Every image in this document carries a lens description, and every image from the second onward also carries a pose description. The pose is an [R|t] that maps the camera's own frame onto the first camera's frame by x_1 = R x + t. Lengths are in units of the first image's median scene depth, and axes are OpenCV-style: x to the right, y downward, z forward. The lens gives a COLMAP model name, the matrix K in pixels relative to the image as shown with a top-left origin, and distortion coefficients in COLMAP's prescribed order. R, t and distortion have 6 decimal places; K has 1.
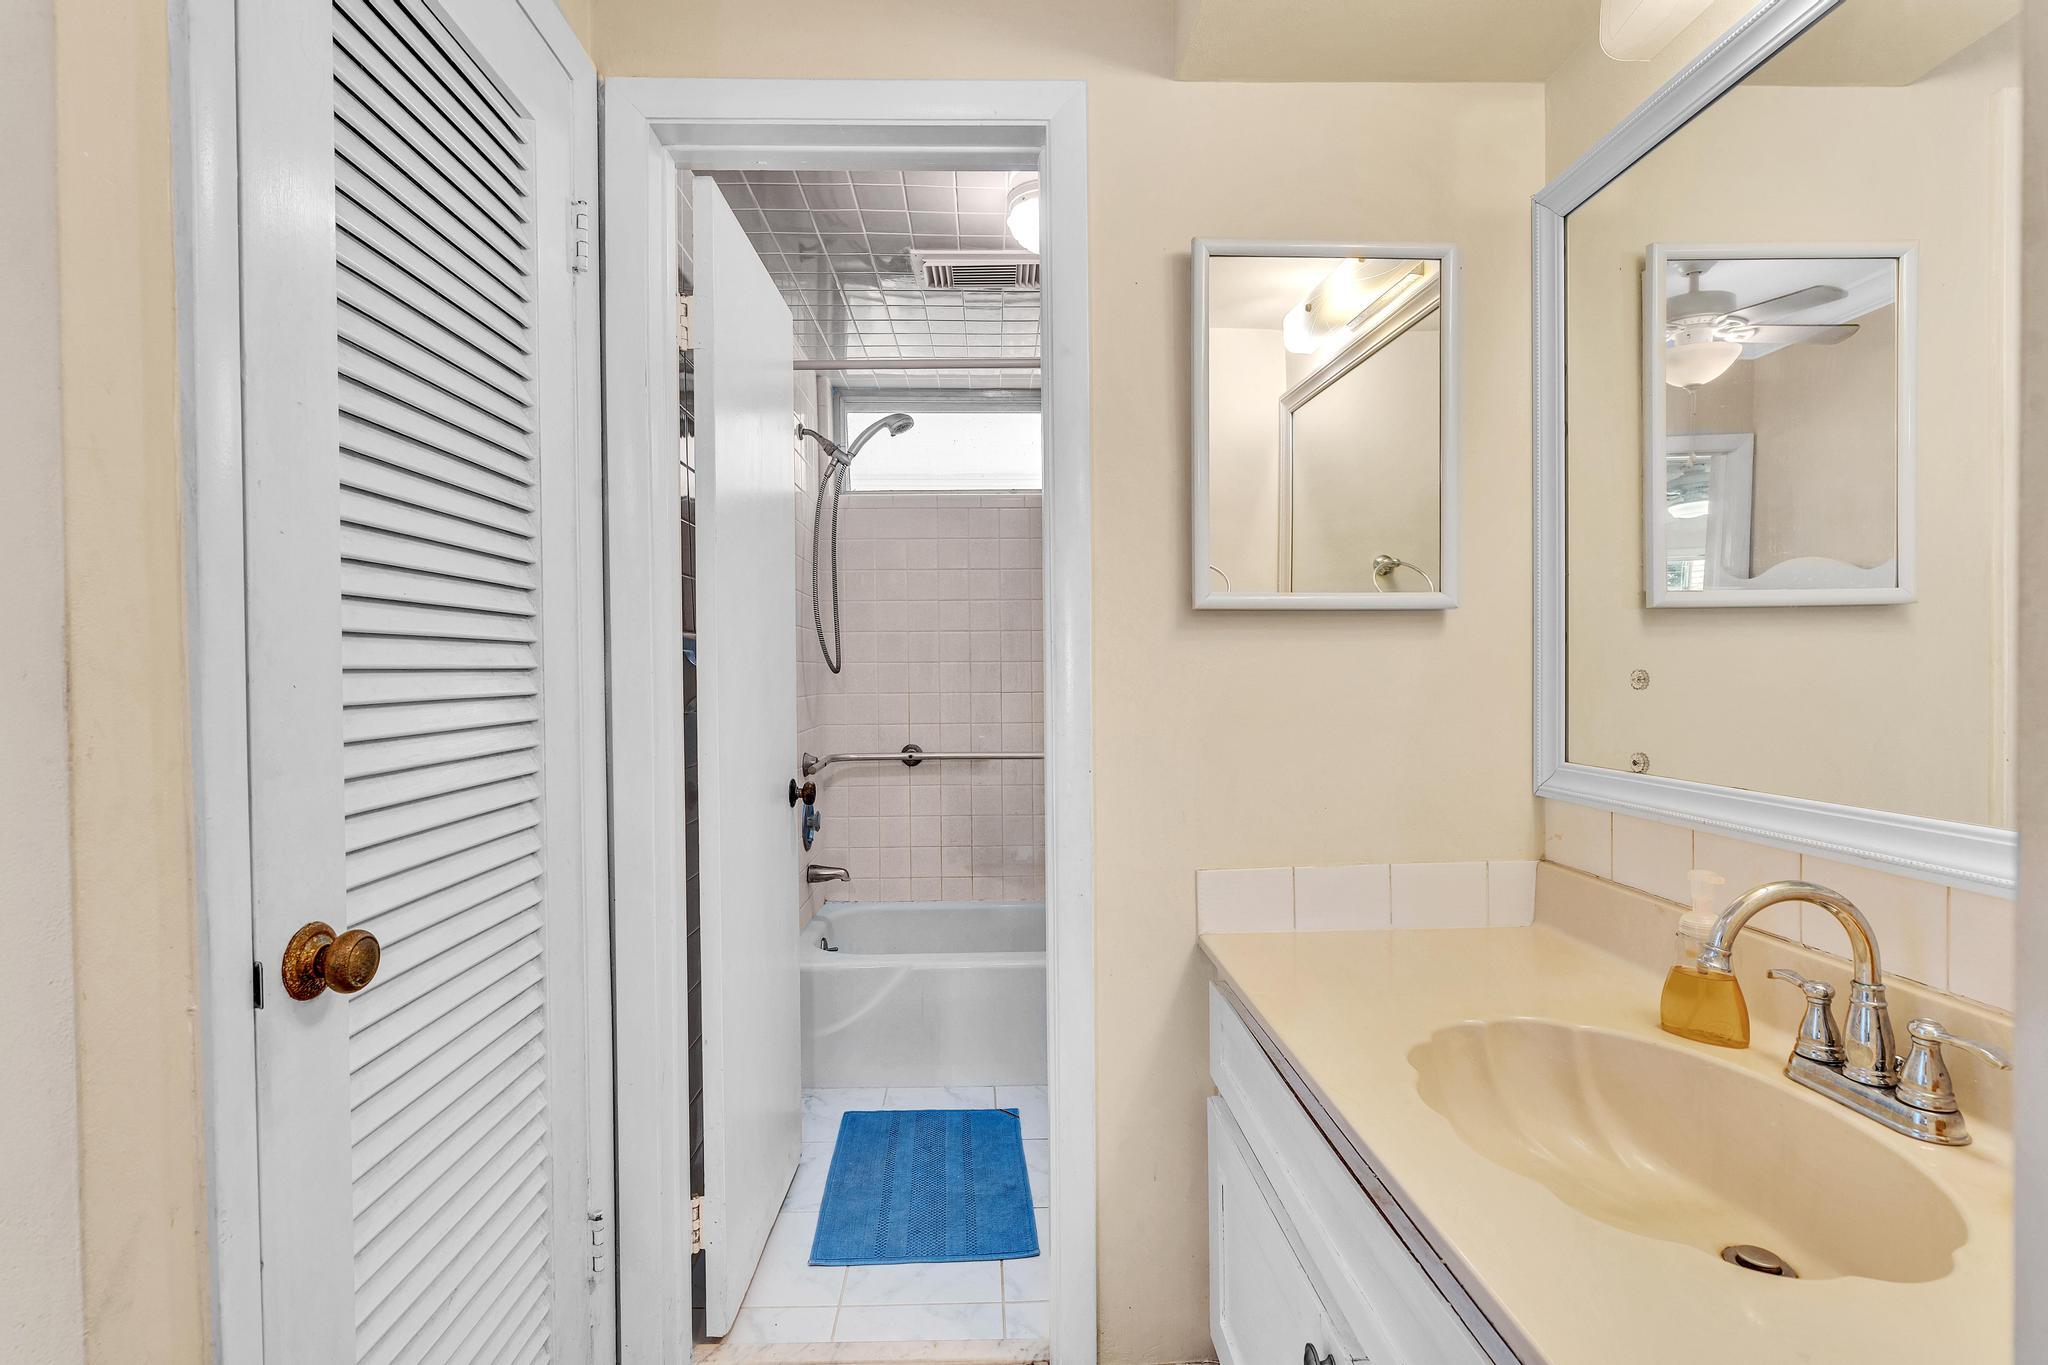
lens RADIAL K [[926.6, 0, 1014.8], [0, 926.6, 682.7], [0, 0, 1]] dist [-0.002156, 0.000162]
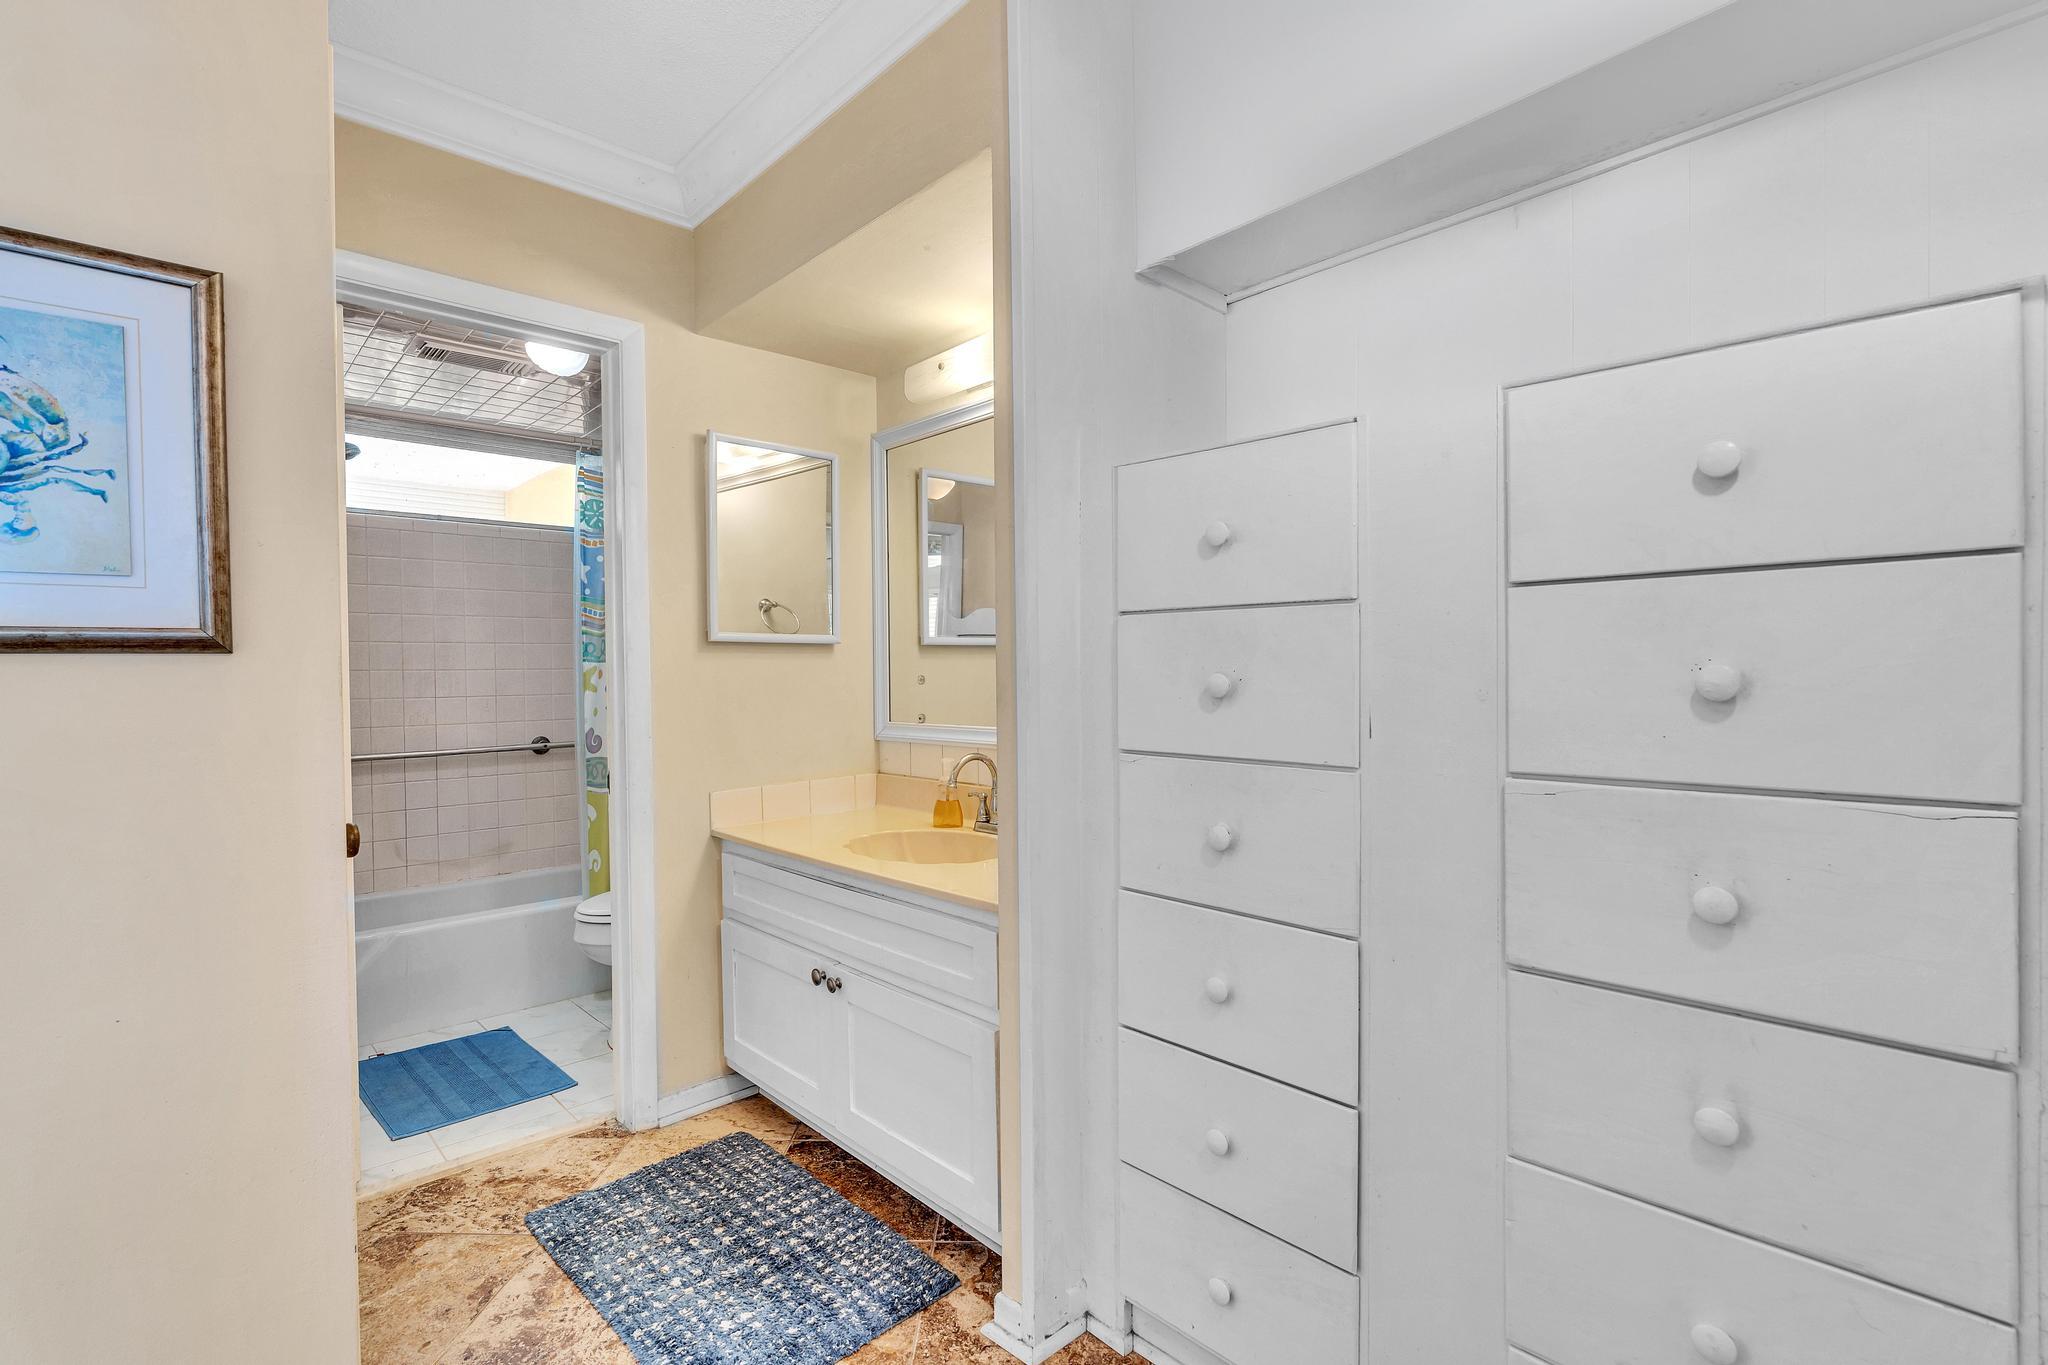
lens RADIAL K [[936.5, 0, 1006.9], [0, 936.5, 685.8], [0, 0, 1]] dist [-0.013070, 0.005825]
pose [[0.754408, -0.009118, 0.656342, -0.522195], [0.012168, 0.999926, -0.000094, 0.010554], [-0.656293, 0.008057, 0.754463, -0.671084]]
